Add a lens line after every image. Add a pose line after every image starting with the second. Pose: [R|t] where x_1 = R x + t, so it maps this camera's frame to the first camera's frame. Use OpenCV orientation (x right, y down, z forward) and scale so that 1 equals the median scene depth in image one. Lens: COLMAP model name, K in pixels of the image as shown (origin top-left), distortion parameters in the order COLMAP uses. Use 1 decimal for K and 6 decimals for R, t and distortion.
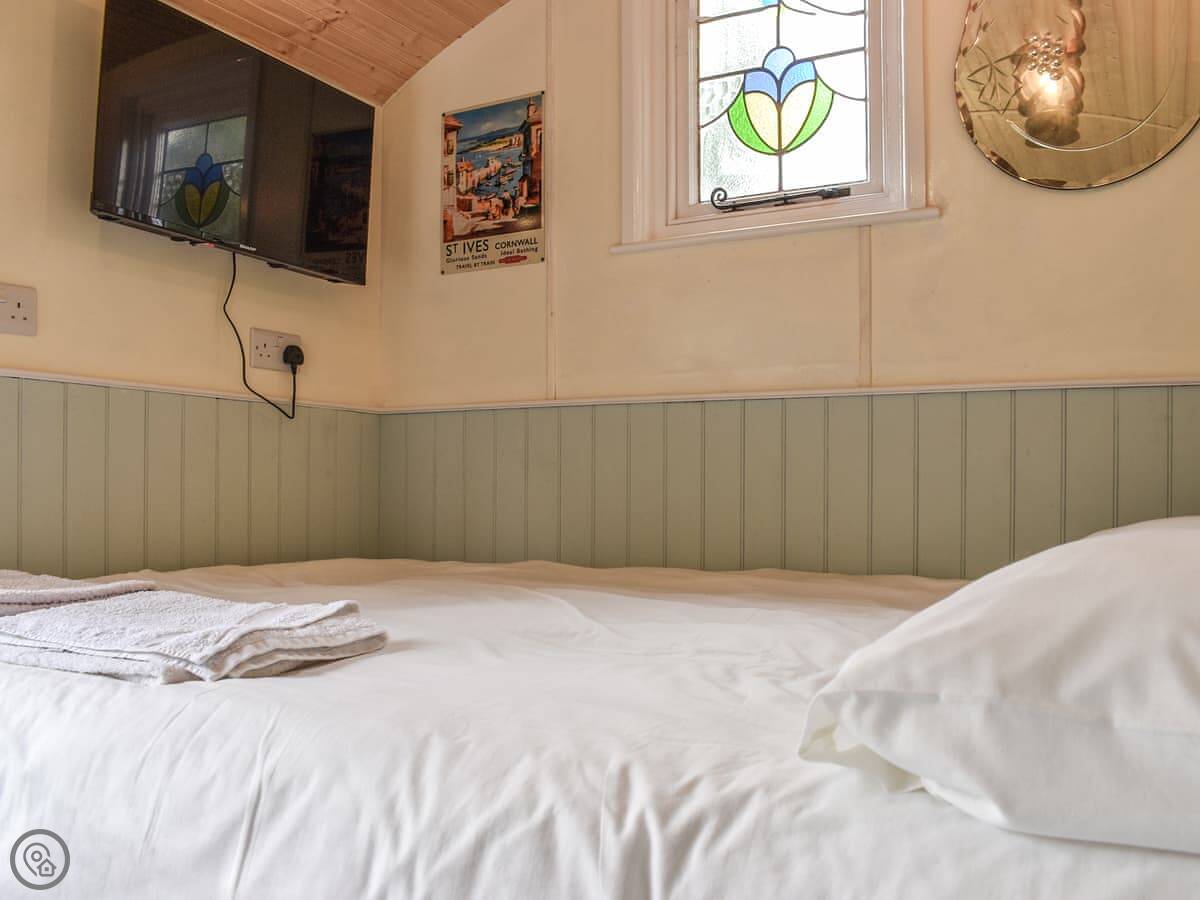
lens RADIAL K [[1055.4, 0, 603.0], [0, 1055.4, 487.2], [0, 0, 1]] dist [-0.060596, -0.001702]
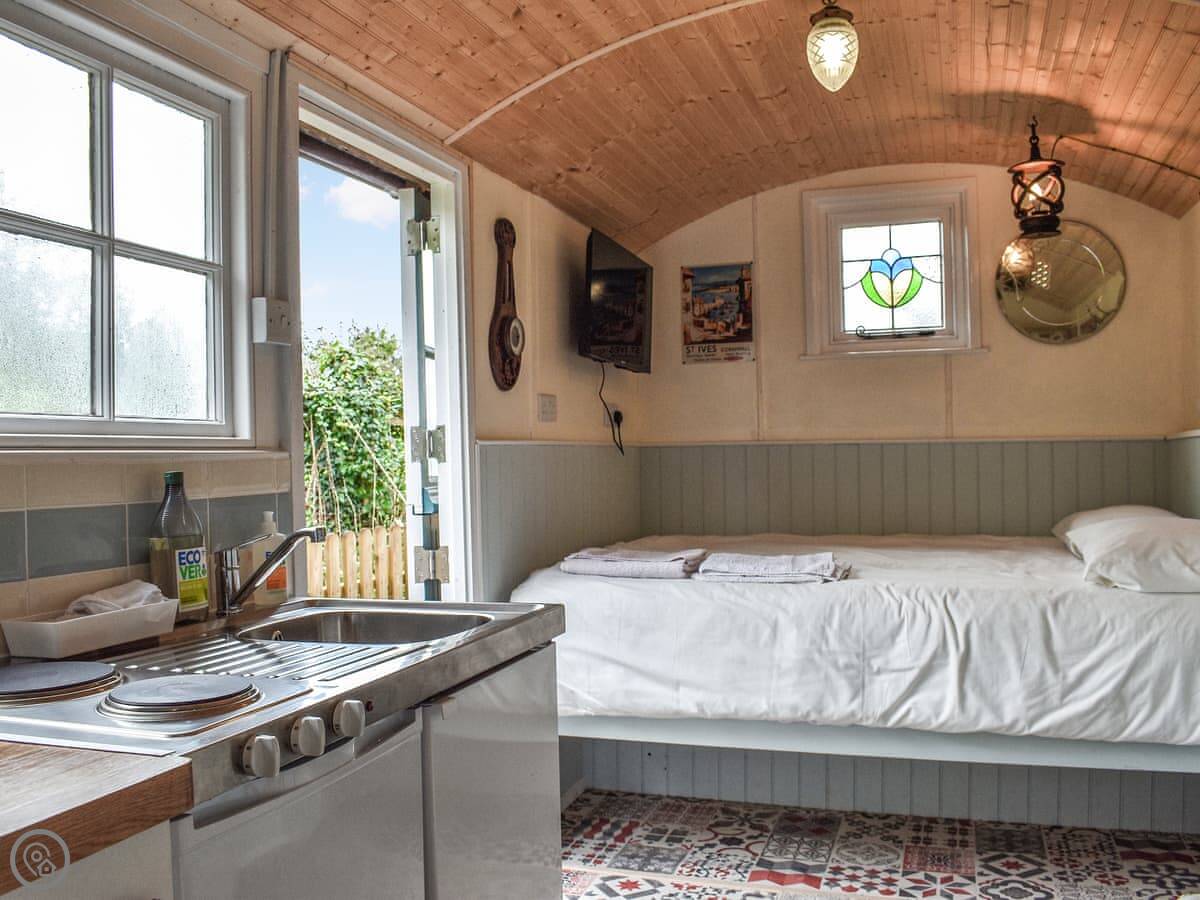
lens RADIAL K [[1097.5, 0, 600.0], [0, 1097.5, 450.0], [0, 0, 1]] dist [-0.075630, 0.007687]
pose [[0.981922, -0.016847, 0.188537, -0.686008], [0.017369, 0.999849, -0.001118, -0.074141], [-0.188490, 0.004372, 0.982065, -0.765344]]
